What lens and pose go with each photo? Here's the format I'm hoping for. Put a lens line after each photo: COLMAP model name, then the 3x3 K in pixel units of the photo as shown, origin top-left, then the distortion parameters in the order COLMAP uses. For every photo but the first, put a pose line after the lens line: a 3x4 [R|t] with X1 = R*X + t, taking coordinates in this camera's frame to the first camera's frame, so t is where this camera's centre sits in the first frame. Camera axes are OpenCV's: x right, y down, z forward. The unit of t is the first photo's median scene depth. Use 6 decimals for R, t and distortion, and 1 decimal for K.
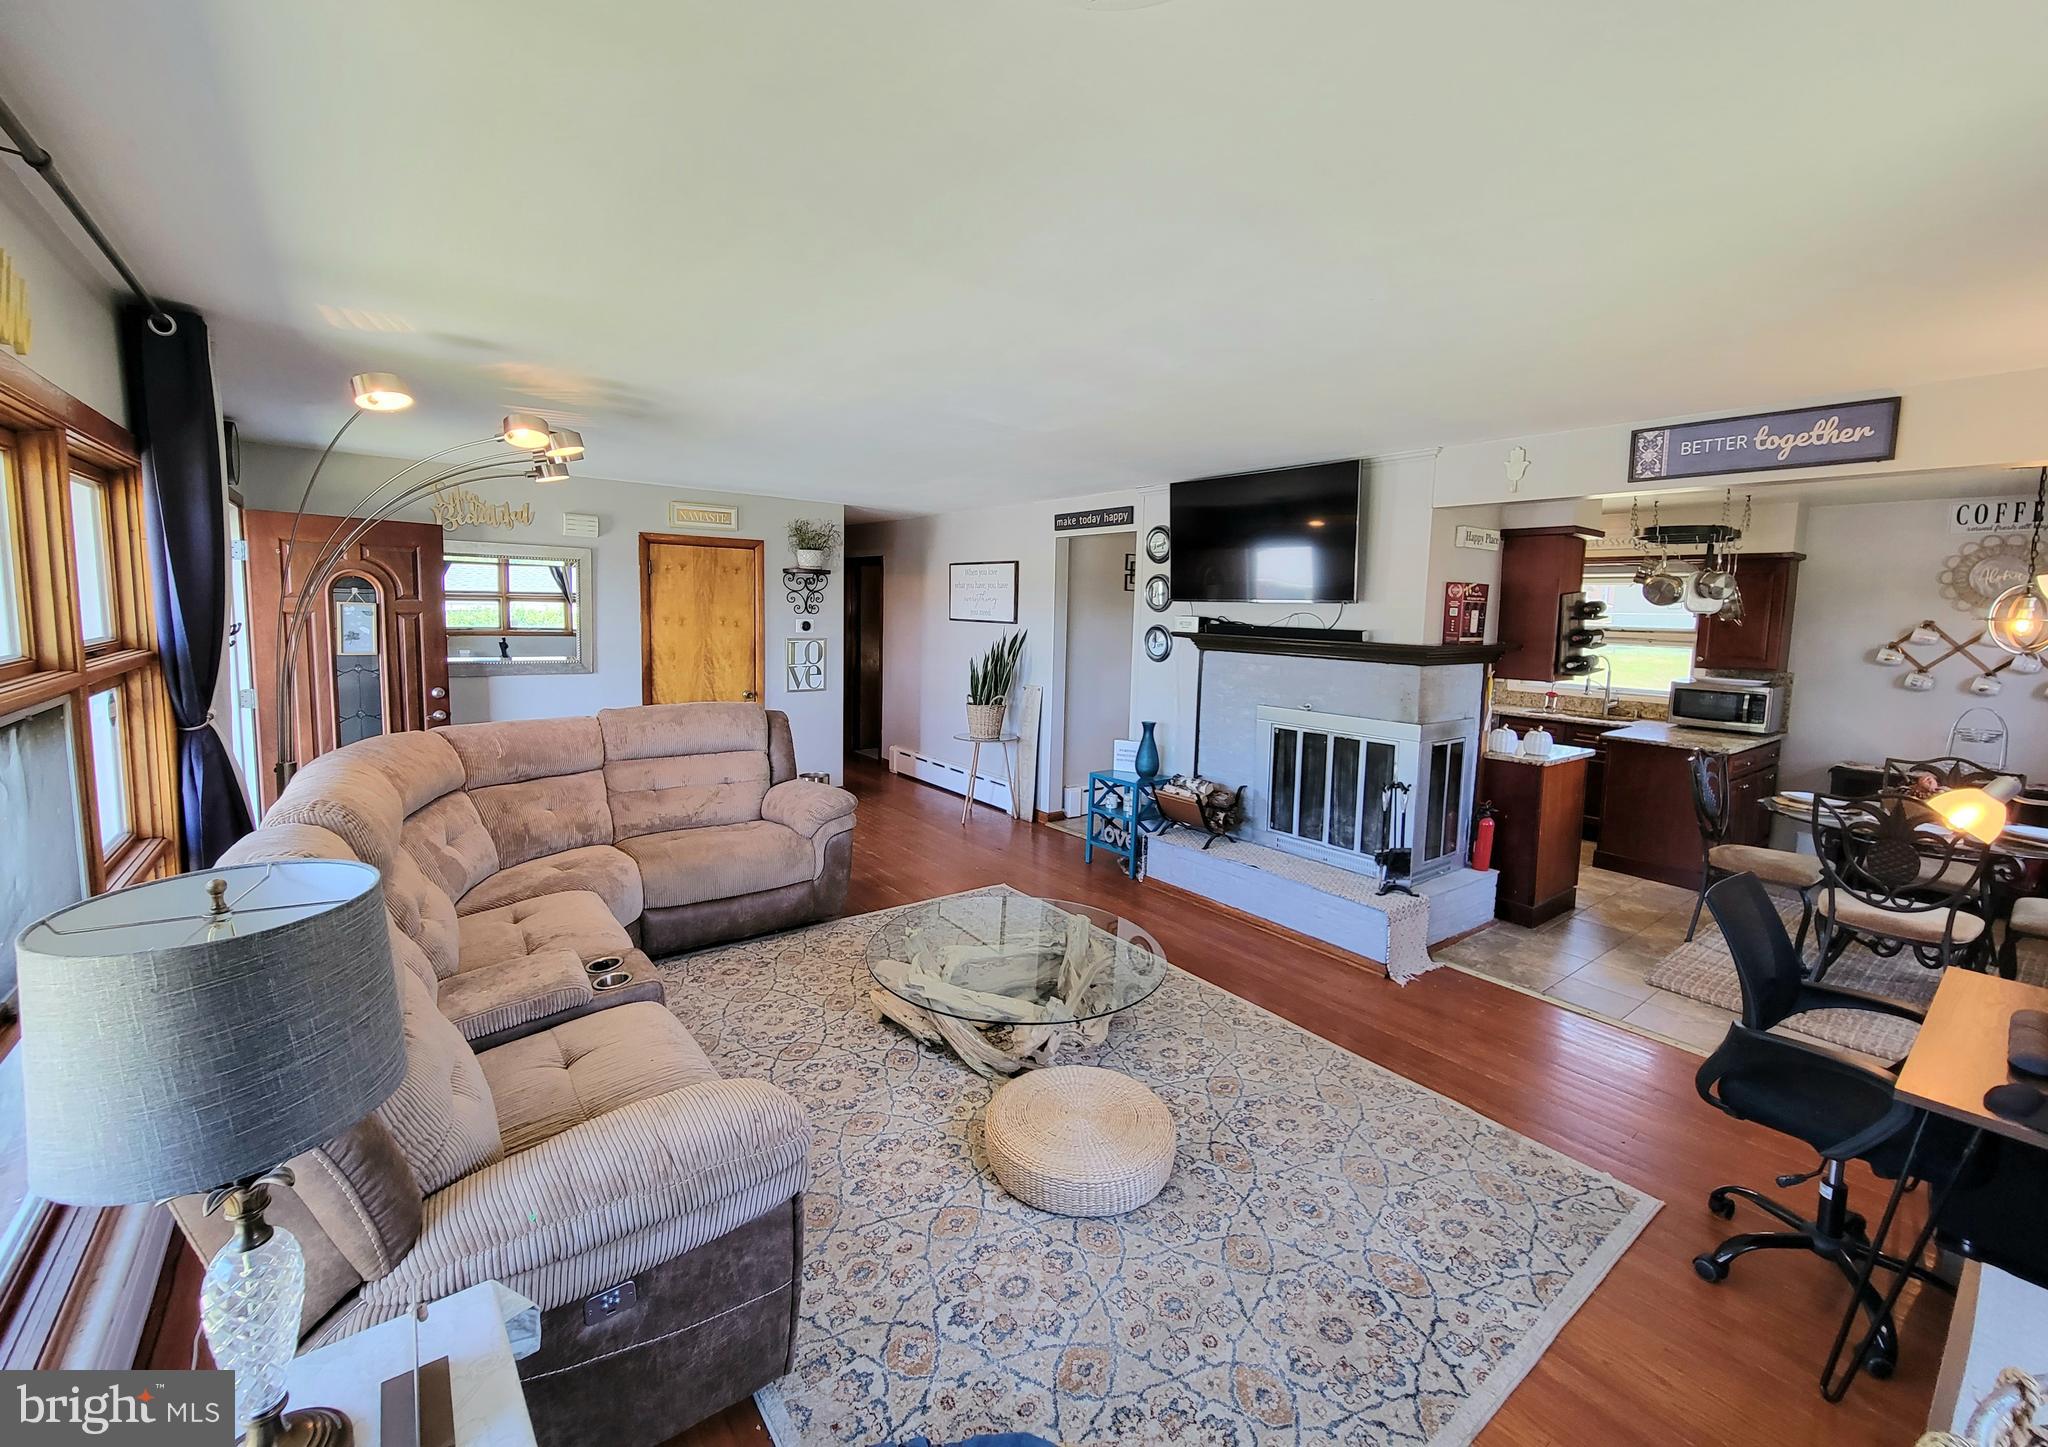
lens RADIAL K [[845.2, 0, 1028.4], [0, 845.2, 684.3], [0, 0, 1]] dist [0.012220, 0.000025]
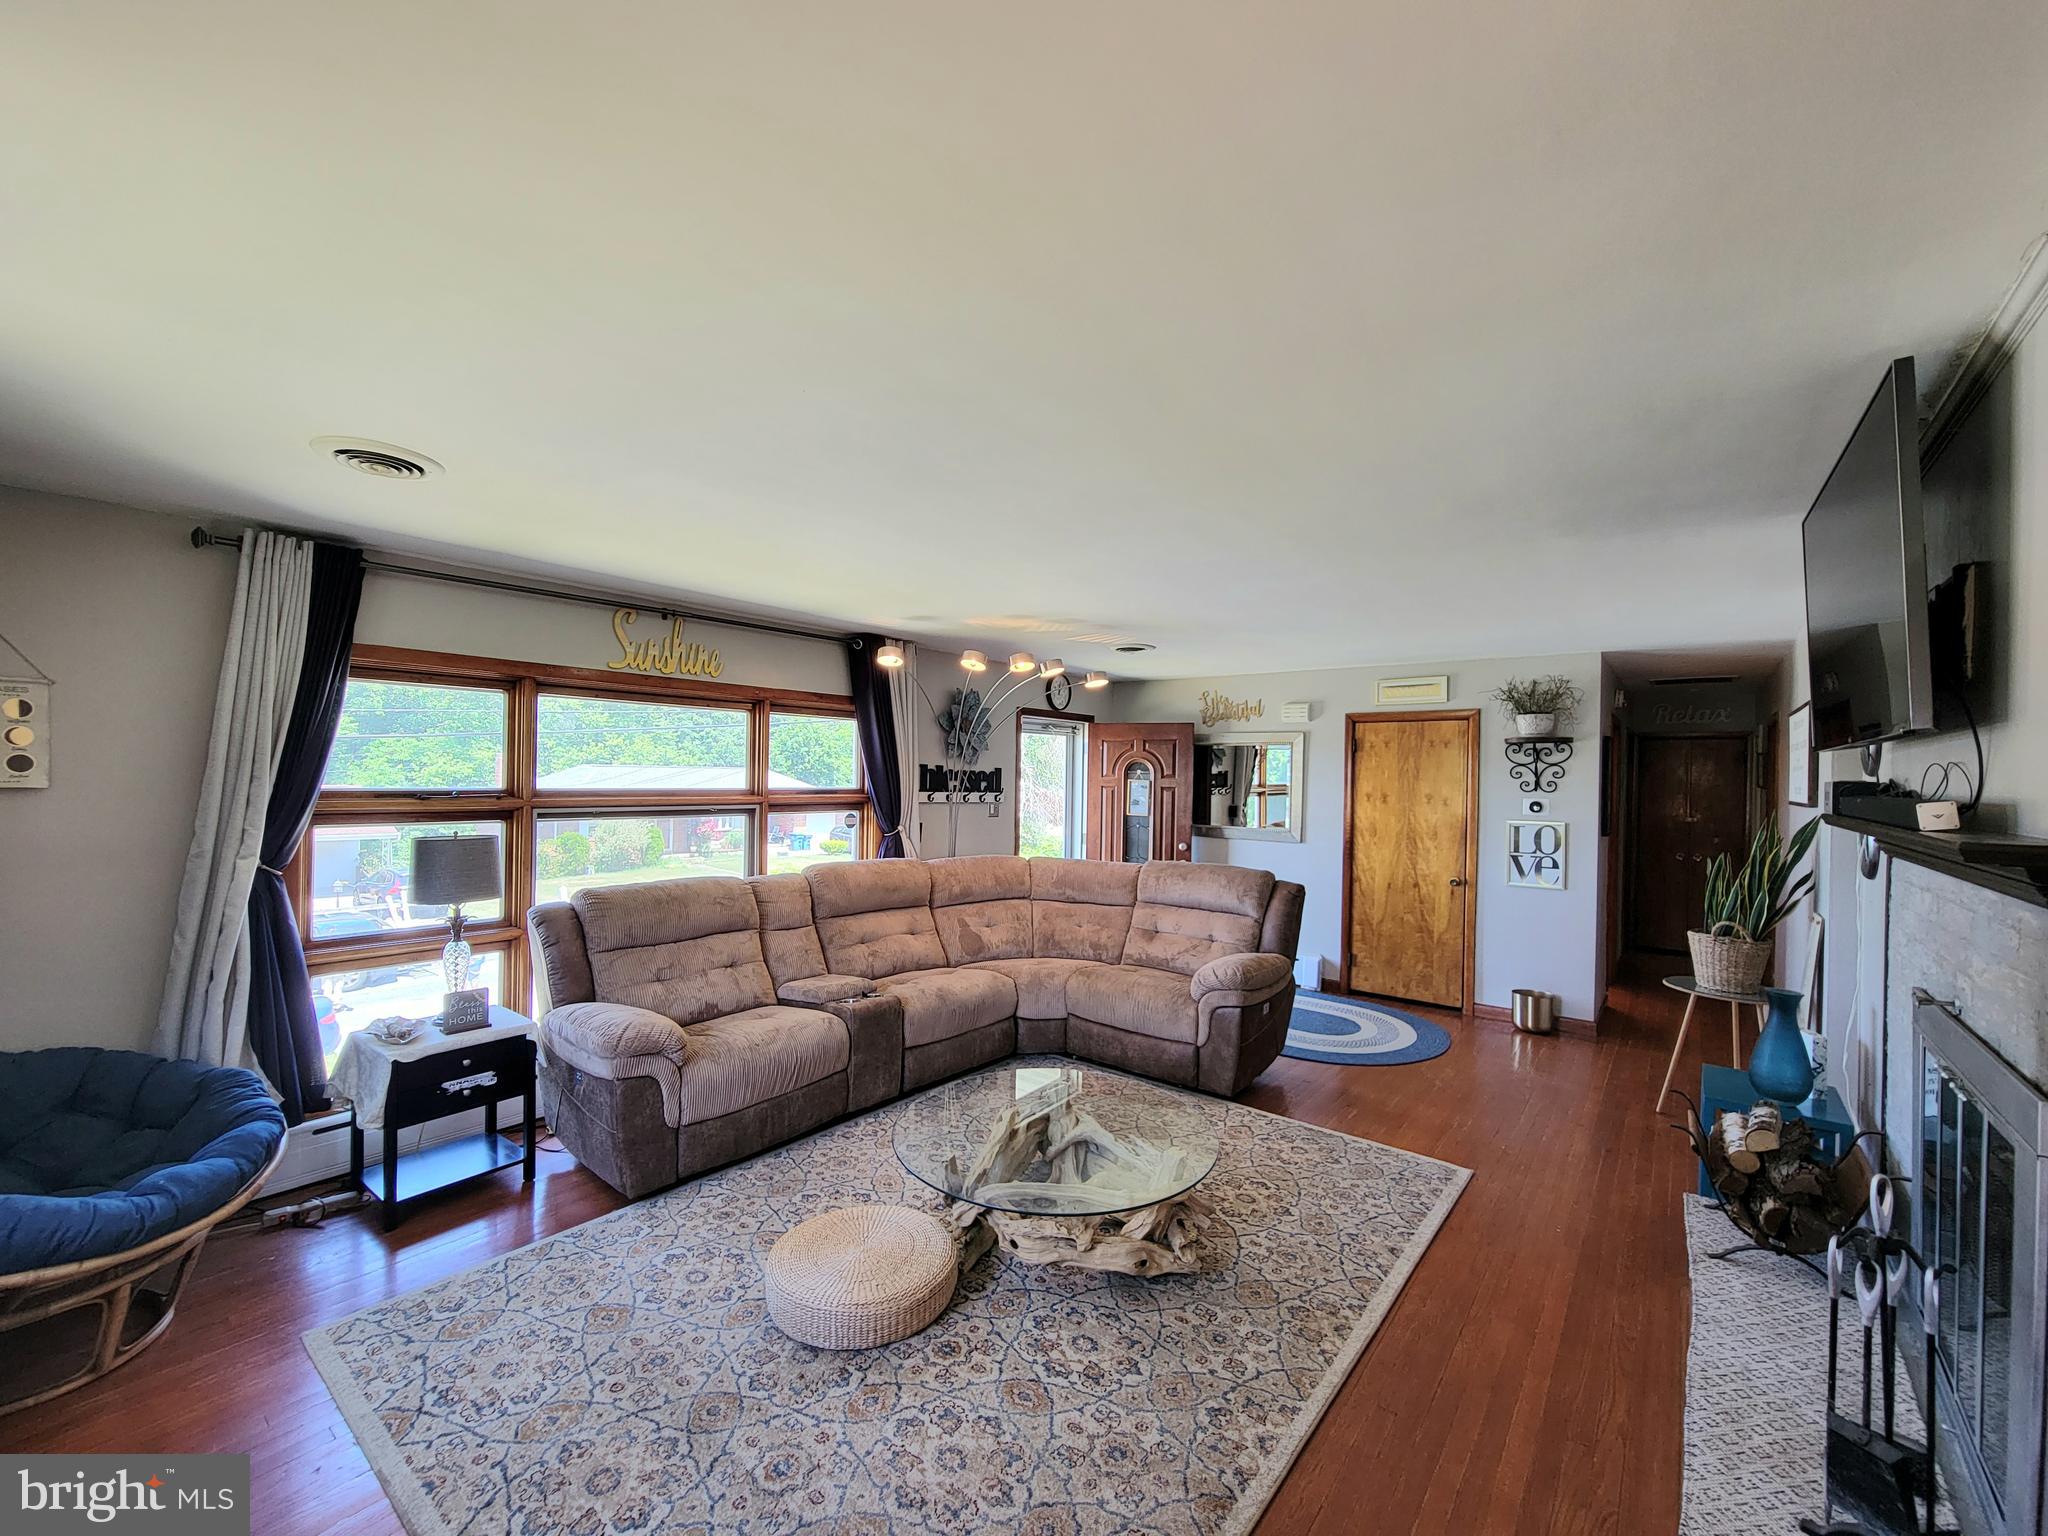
lens RADIAL K [[836.8, 0, 1024.0], [0, 836.8, 768.0], [0, 0, 1]] dist [0.010451, -0.000104]
pose [[0.233818, -0.030888, -0.971790, 0.574394], [-0.101308, 0.993281, -0.055947, -0.014832], [0.966988, 0.111532, 0.229118, 0.464054]]
